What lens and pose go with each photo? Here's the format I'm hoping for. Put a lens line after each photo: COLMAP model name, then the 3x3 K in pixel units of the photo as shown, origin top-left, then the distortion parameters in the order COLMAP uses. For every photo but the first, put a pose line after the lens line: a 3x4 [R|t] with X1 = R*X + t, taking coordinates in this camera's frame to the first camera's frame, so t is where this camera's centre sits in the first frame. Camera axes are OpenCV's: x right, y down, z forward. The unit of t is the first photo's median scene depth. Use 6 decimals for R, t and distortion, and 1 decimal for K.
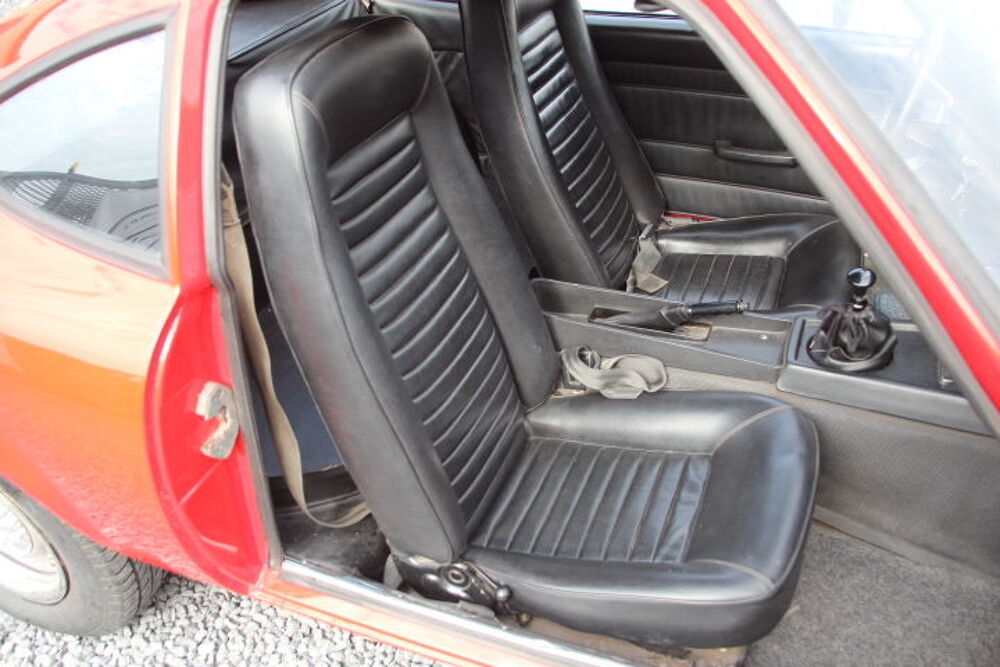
lens RADIAL K [[882.6, 0, 500.0], [0, 882.6, 333.5], [0, 0, 1]] dist [-0.180994, 0.141853]
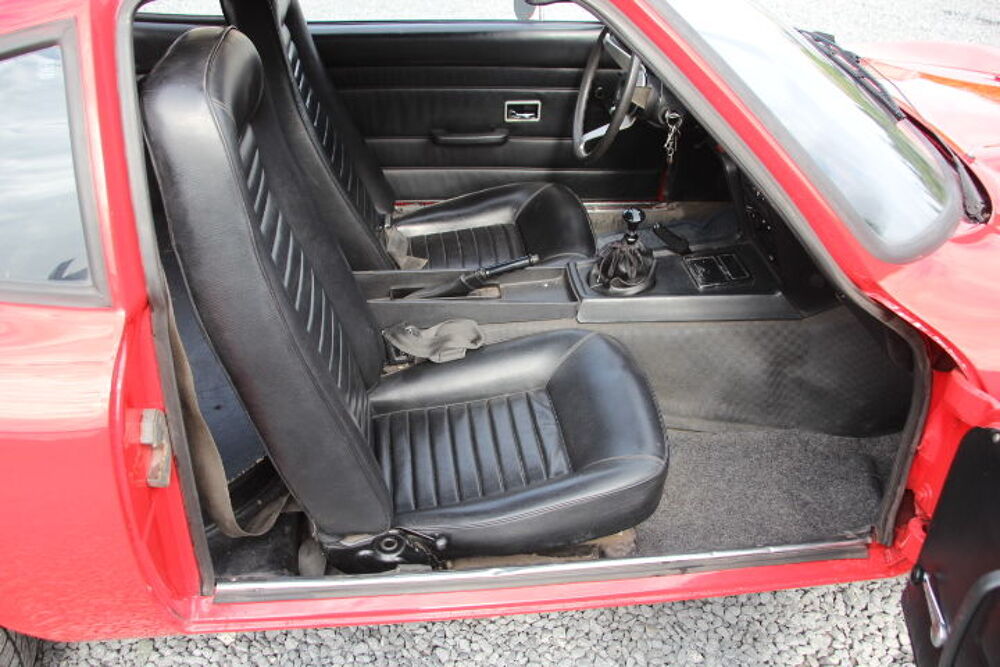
lens RADIAL K [[882.6, 0, 500.0], [0, 882.6, 333.5], [0, 0, 1]] dist [-0.180994, 0.141853]
pose [[0.871297, -0.198973, 0.448611, -0.295430], [0.206922, 0.977840, 0.031817, 0.017983], [-0.445000, 0.065106, 0.893161, -0.023806]]
